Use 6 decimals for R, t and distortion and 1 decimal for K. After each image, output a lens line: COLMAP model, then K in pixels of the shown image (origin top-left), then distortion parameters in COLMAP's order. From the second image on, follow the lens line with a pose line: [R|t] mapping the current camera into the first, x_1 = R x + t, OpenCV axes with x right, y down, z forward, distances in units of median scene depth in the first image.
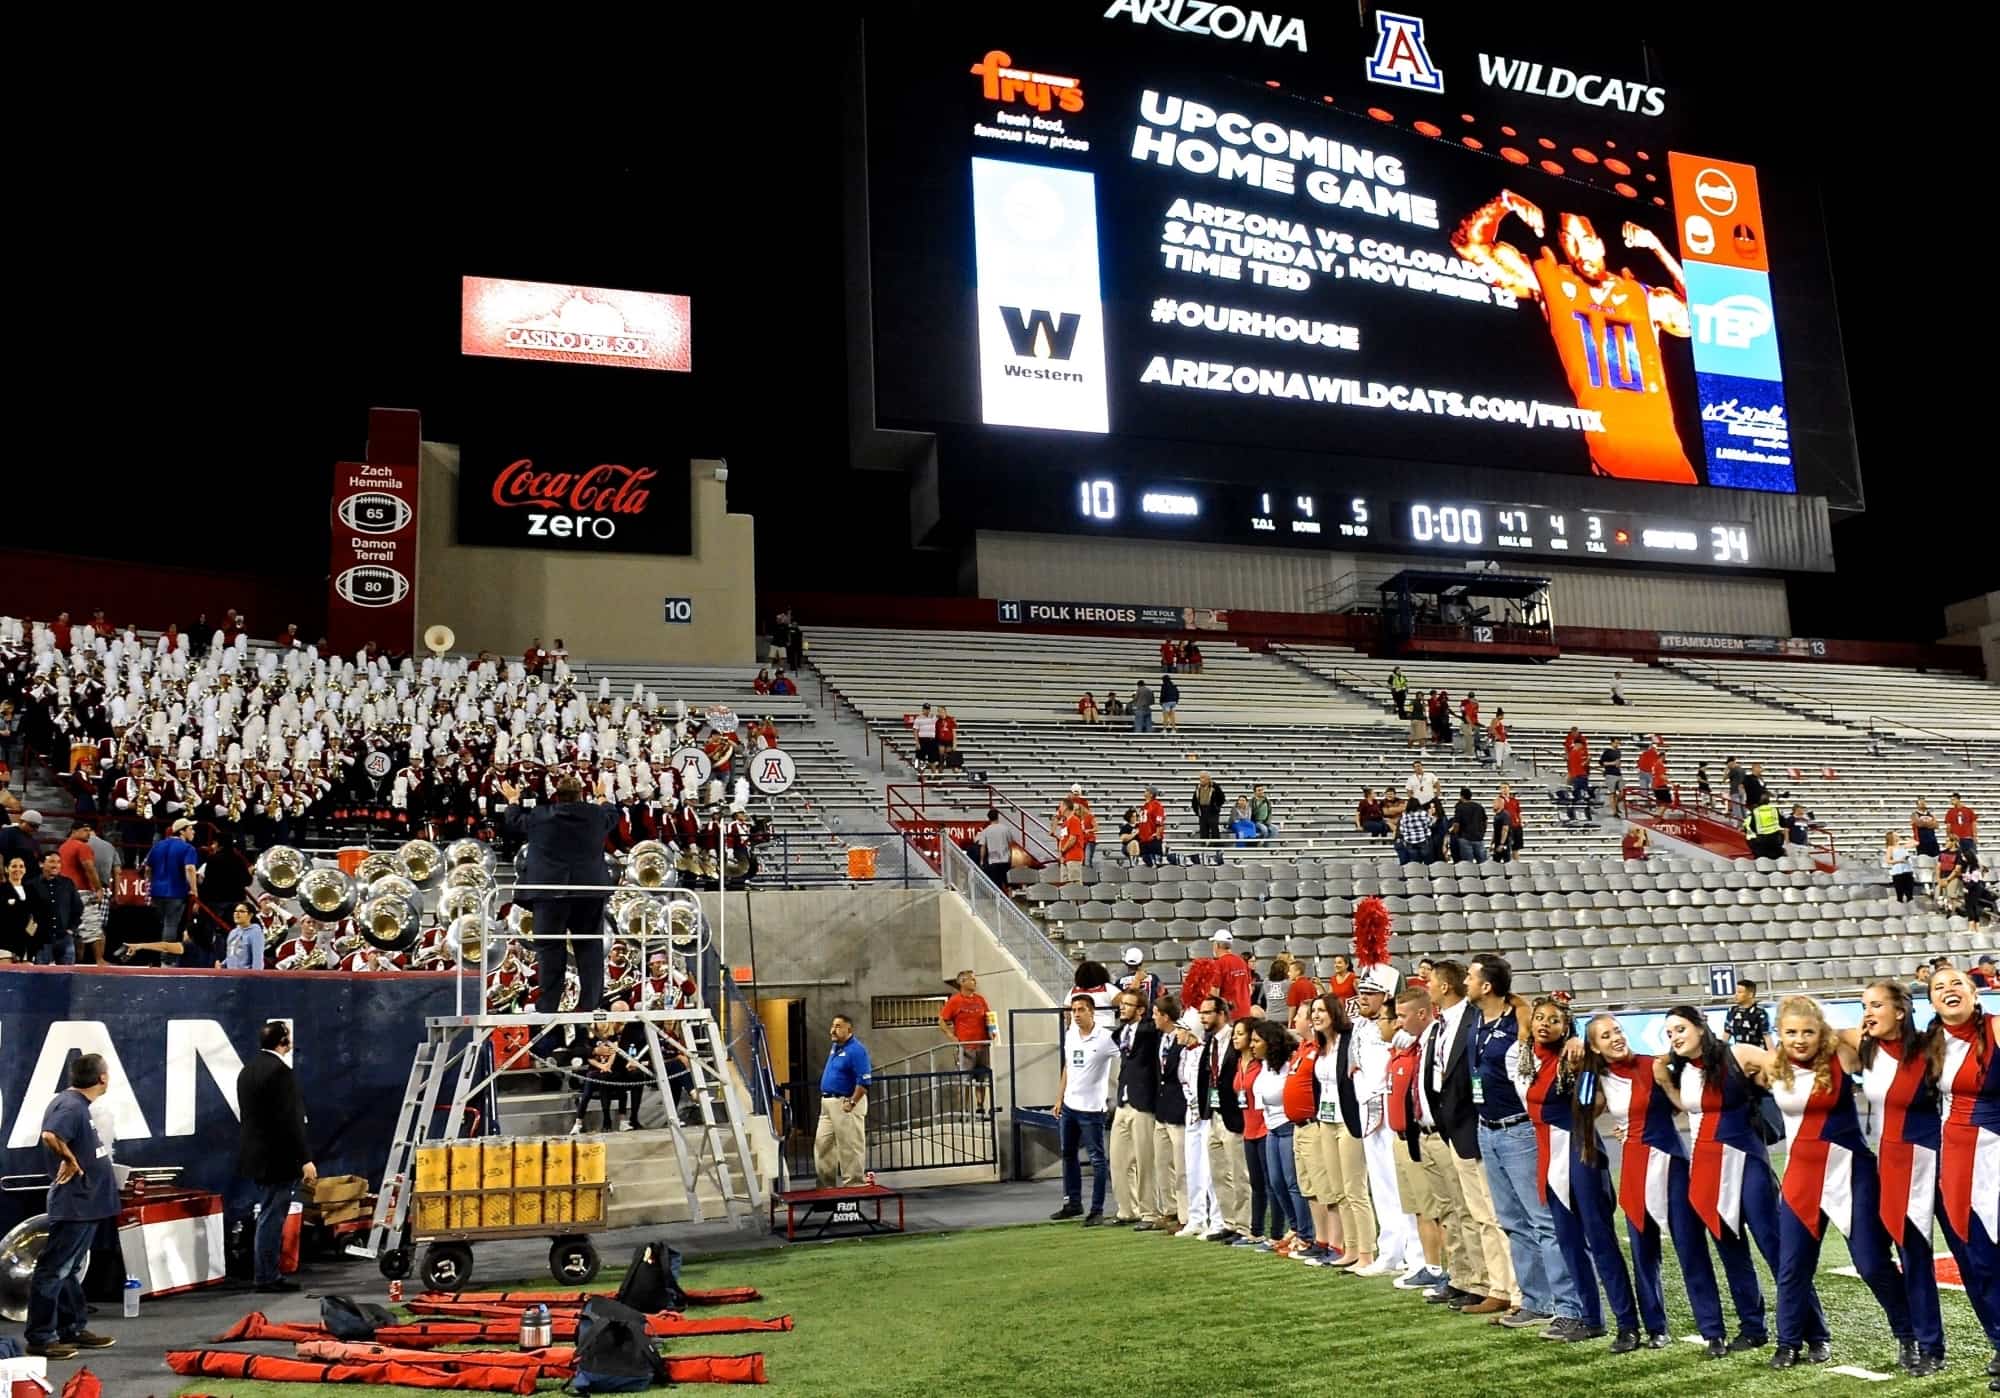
lens RADIAL K [[1687.8, 0, 1075.8], [0, 1687.8, 778.8], [0, 0, 1]] dist [-0.012455, -0.081408]
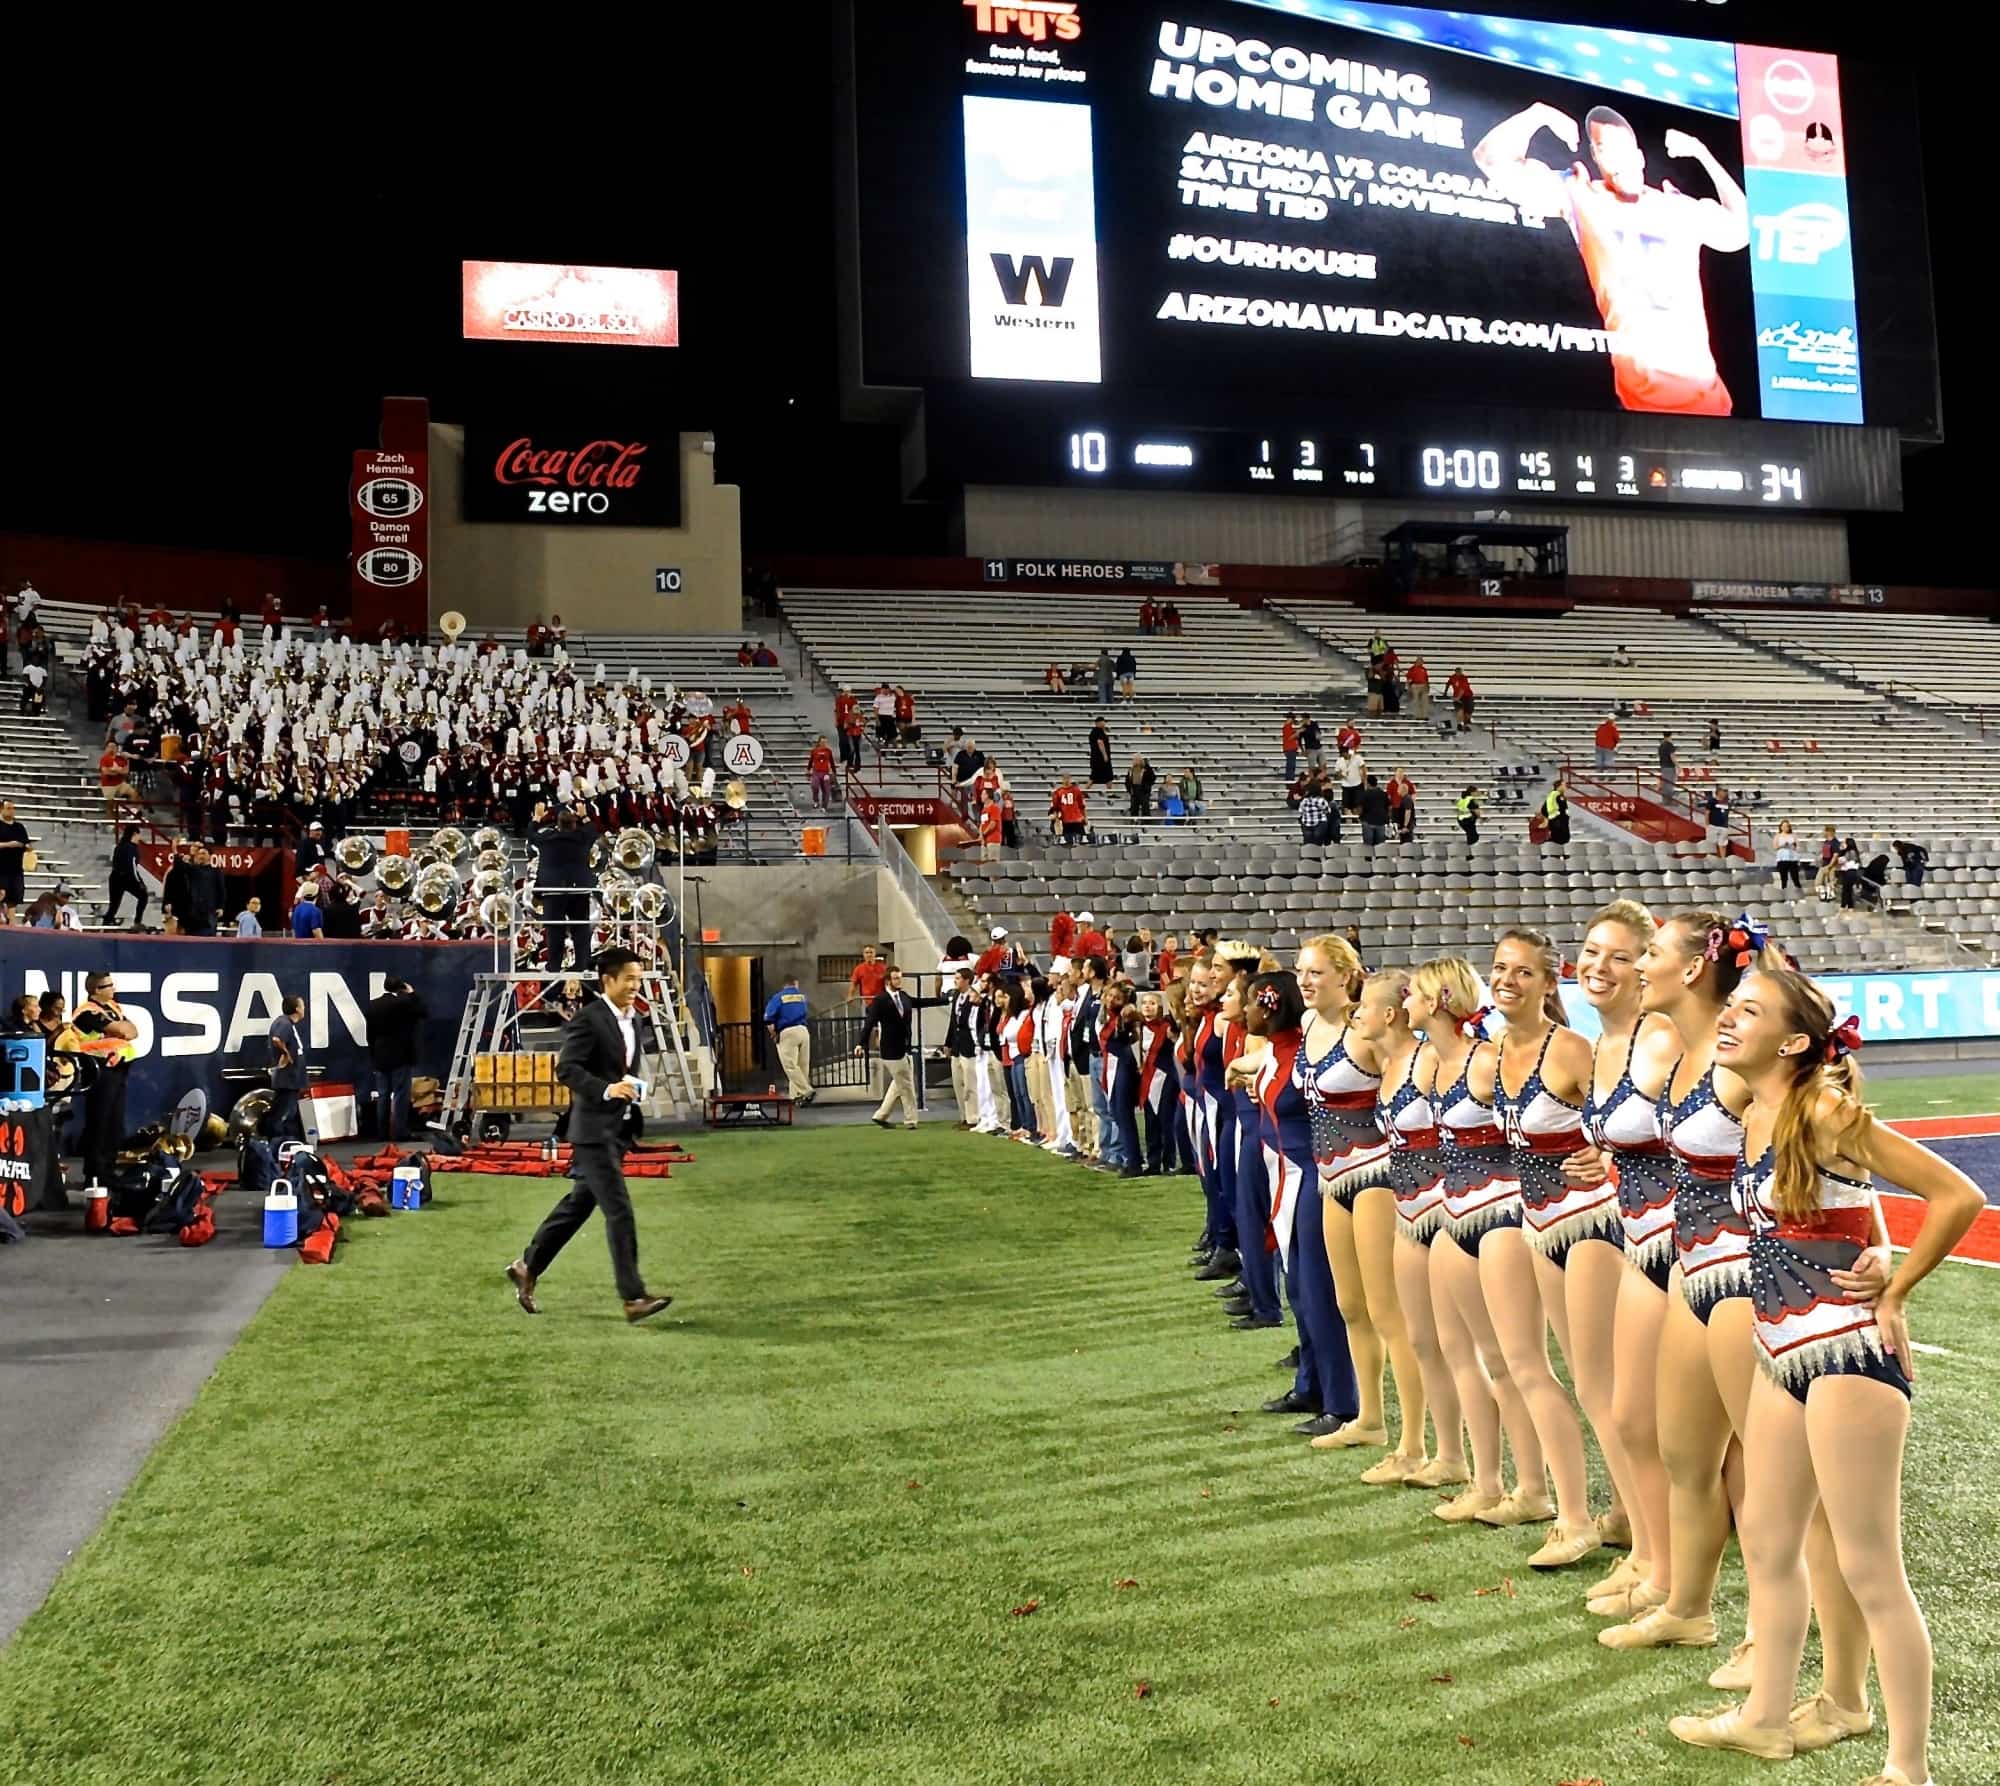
lens RADIAL K [[1919.2, 0, 885.8], [0, 1919.2, 895.2], [0, 0, 1]] dist [-0.031116, -0.027954]
pose [[0.991435, 0.016146, -0.129602, 0.044801], [-0.002619, 0.994587, 0.103874, -0.024034], [0.130577, -0.102644, 0.986110, -0.142994]]
